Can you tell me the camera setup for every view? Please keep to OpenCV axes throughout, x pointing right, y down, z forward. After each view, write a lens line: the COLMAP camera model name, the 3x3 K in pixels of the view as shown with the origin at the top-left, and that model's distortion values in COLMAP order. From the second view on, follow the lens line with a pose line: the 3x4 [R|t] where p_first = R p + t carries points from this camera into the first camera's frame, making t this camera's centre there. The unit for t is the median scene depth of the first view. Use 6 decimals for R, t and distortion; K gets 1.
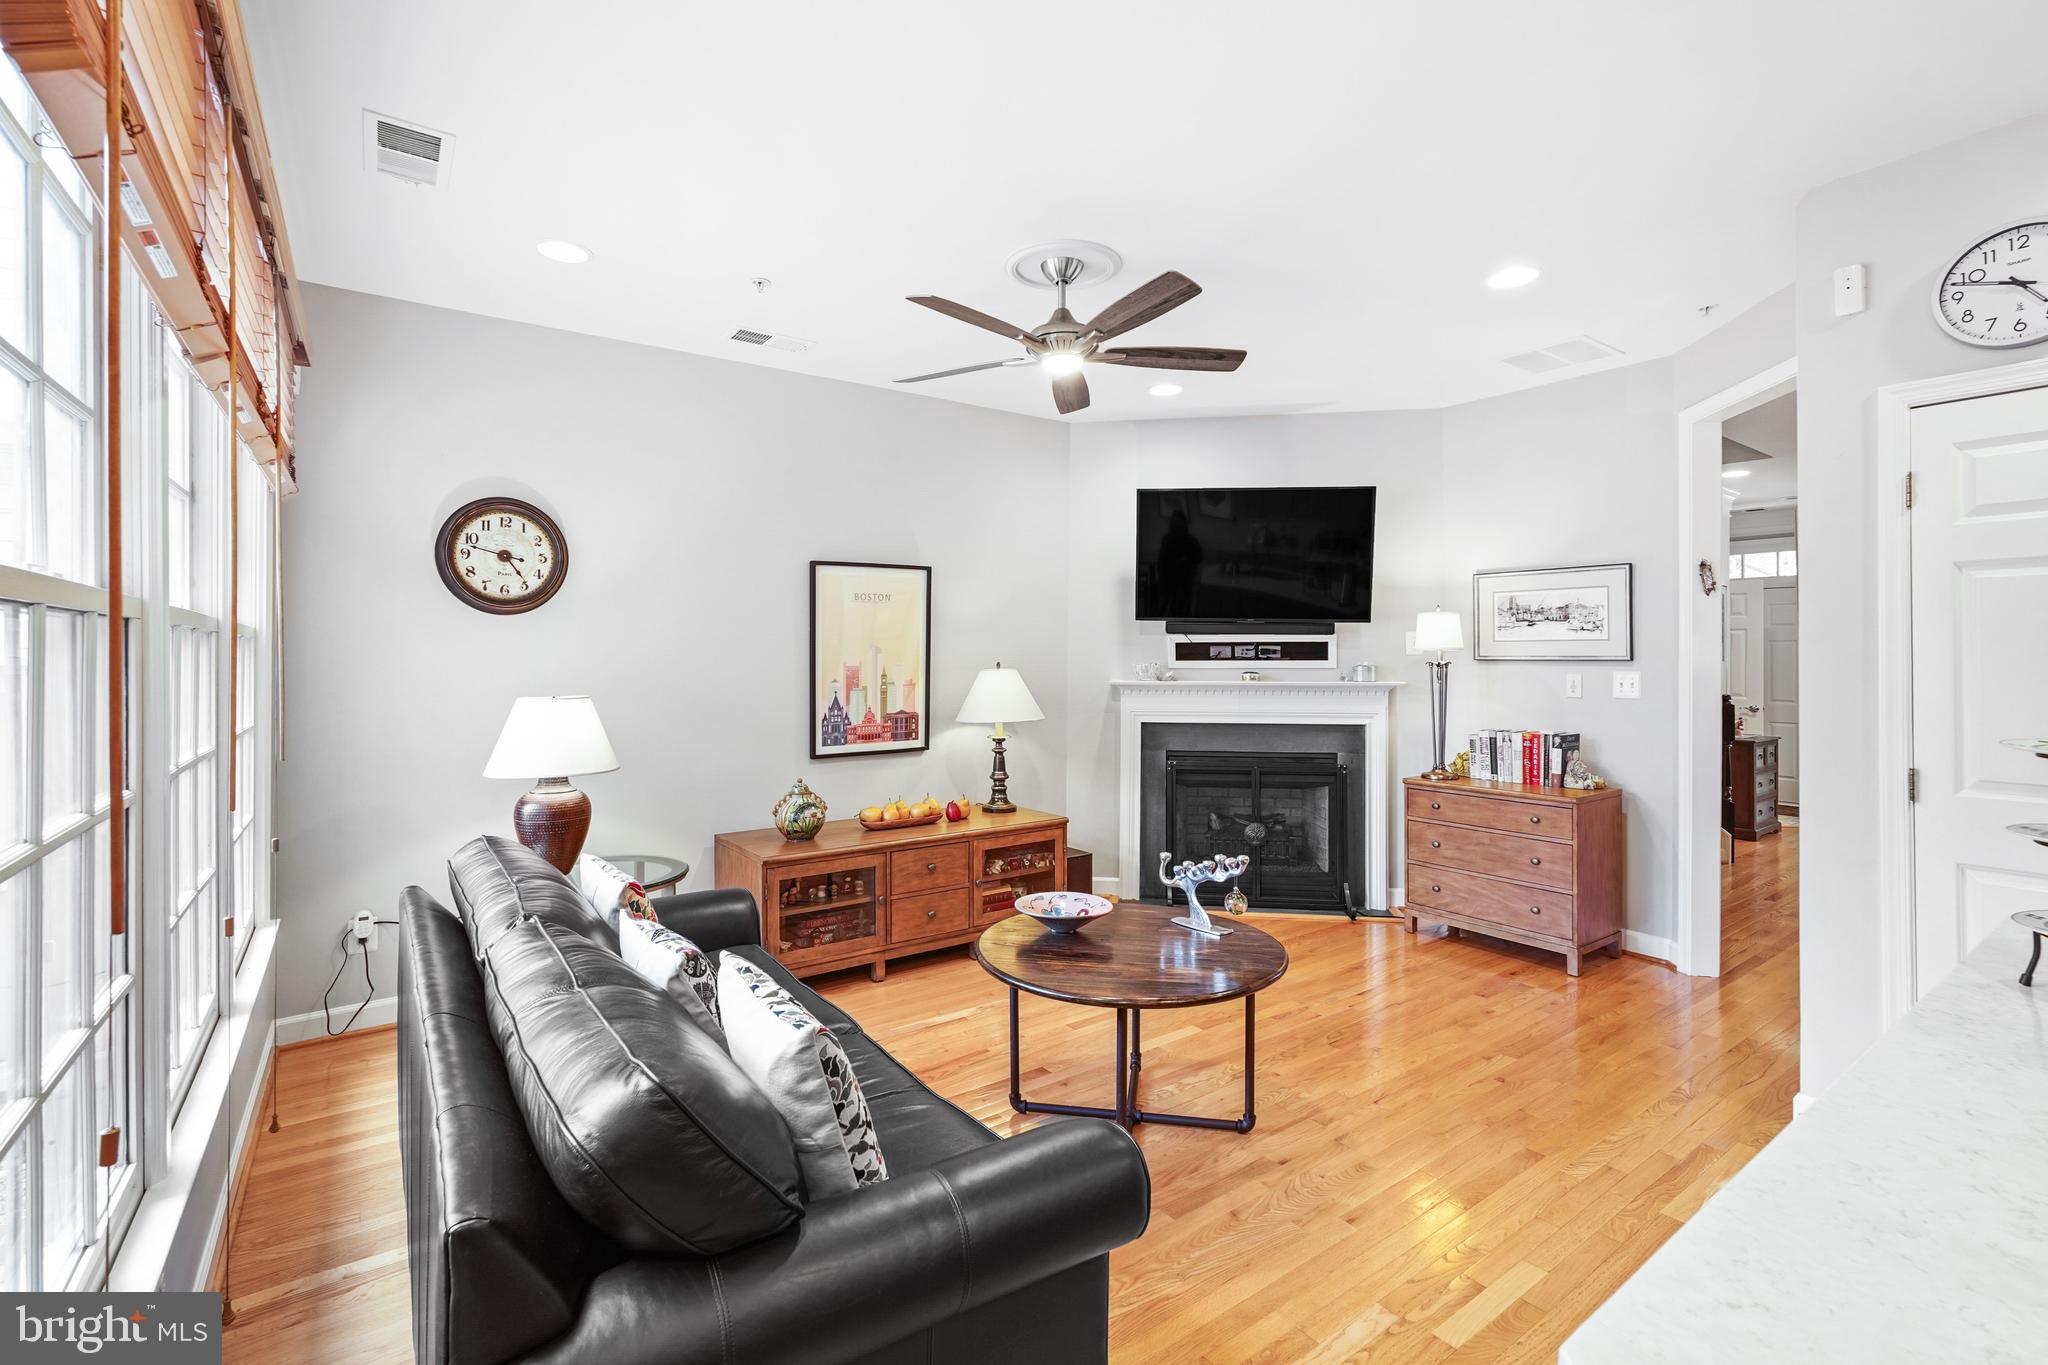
lens RADIAL K [[910.8, 0, 1008.5], [0, 910.8, 654.6], [0, 0, 1]] dist [-0.015462, 0.003979]
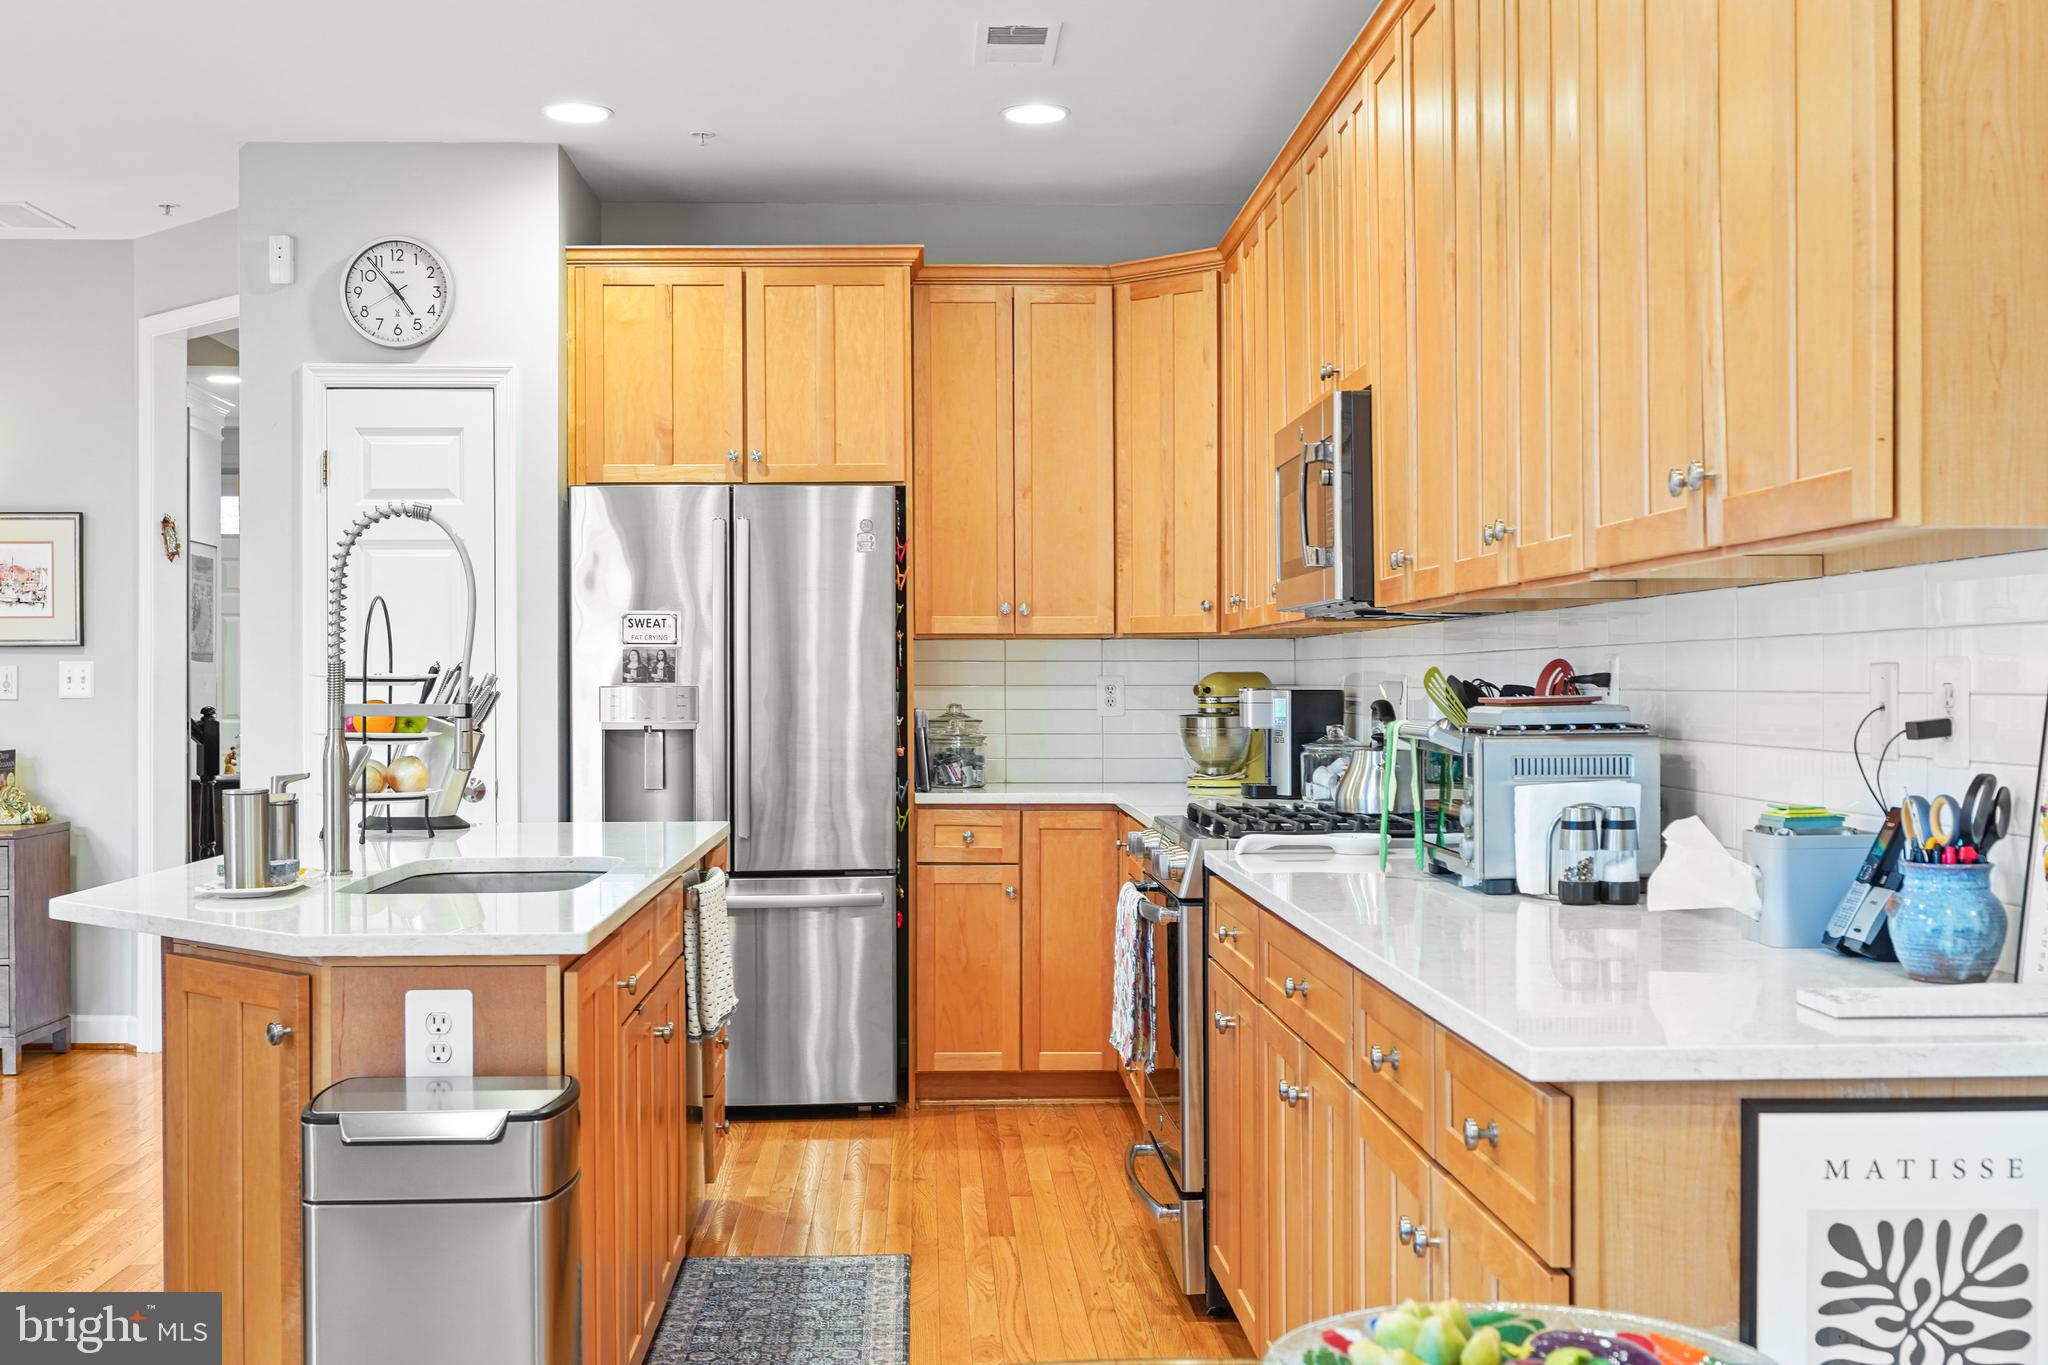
lens RADIAL K [[2208.7, 0, 1008.7], [0, 2208.7, 662.3], [0, 0, 1]] dist [-0.006740, 0.000000]
pose [[0.541456, 0.003880, 0.840720, -0.388109], [0.002465, 0.999978, -0.006203, 0.031460], [-0.840726, 0.005431, 0.541434, -0.570708]]
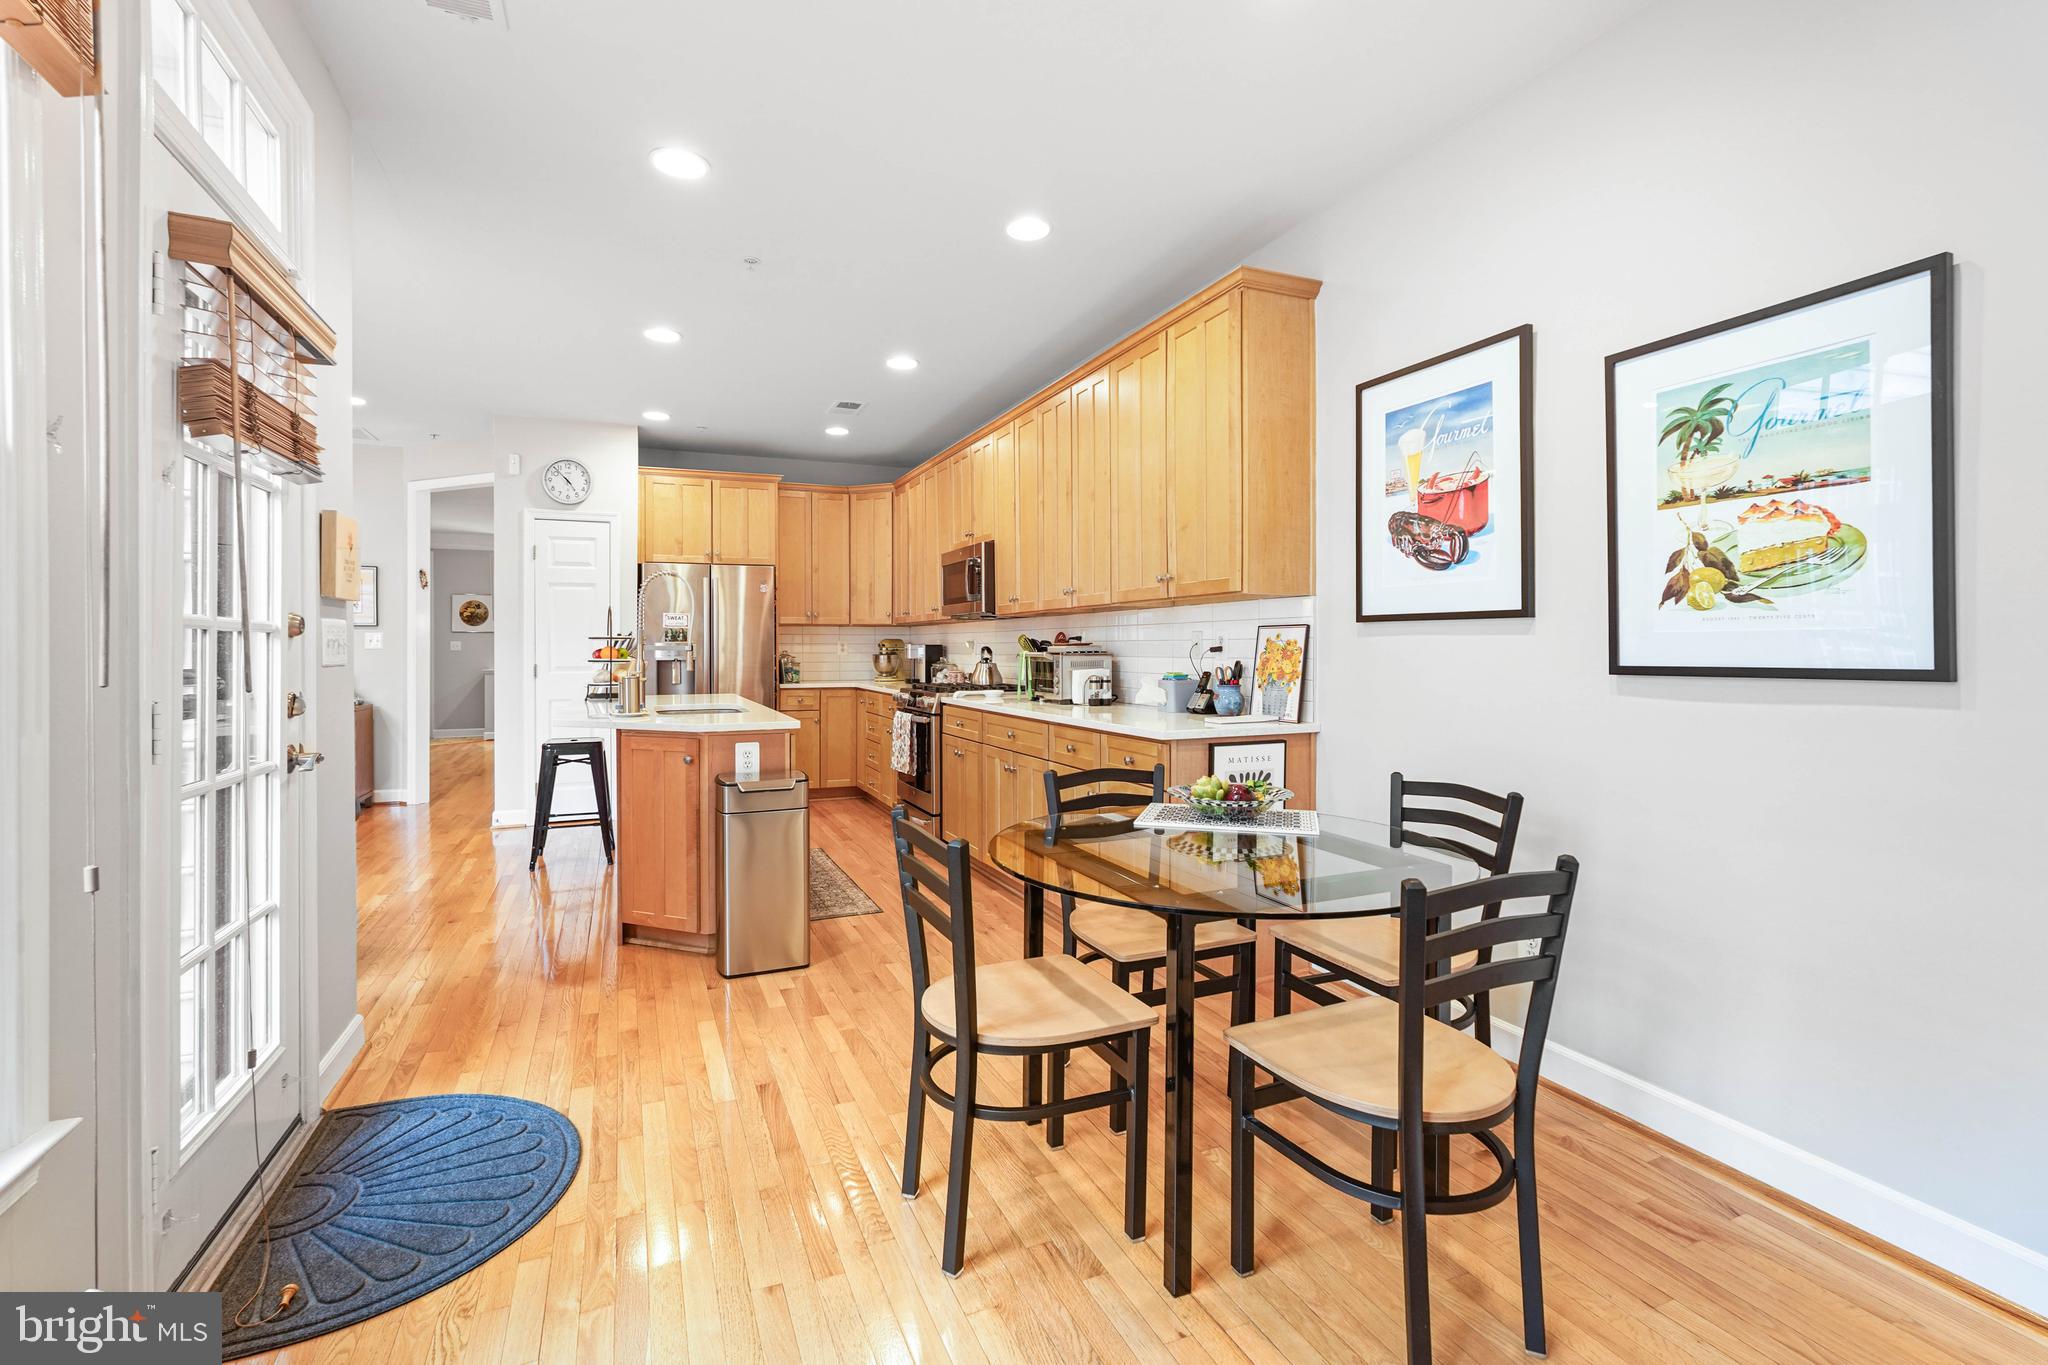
lens RADIAL K [[910.8, 0, 1012.6], [0, 910.8, 638.9], [0, 0, 1]] dist [-0.015462, 0.003979]
pose [[0.206120, 0.006986, 0.978502, -0.652002], [0.001153, 0.999972, -0.007383, 0.042461], [-0.978526, 0.002650, 0.206106, -0.448355]]
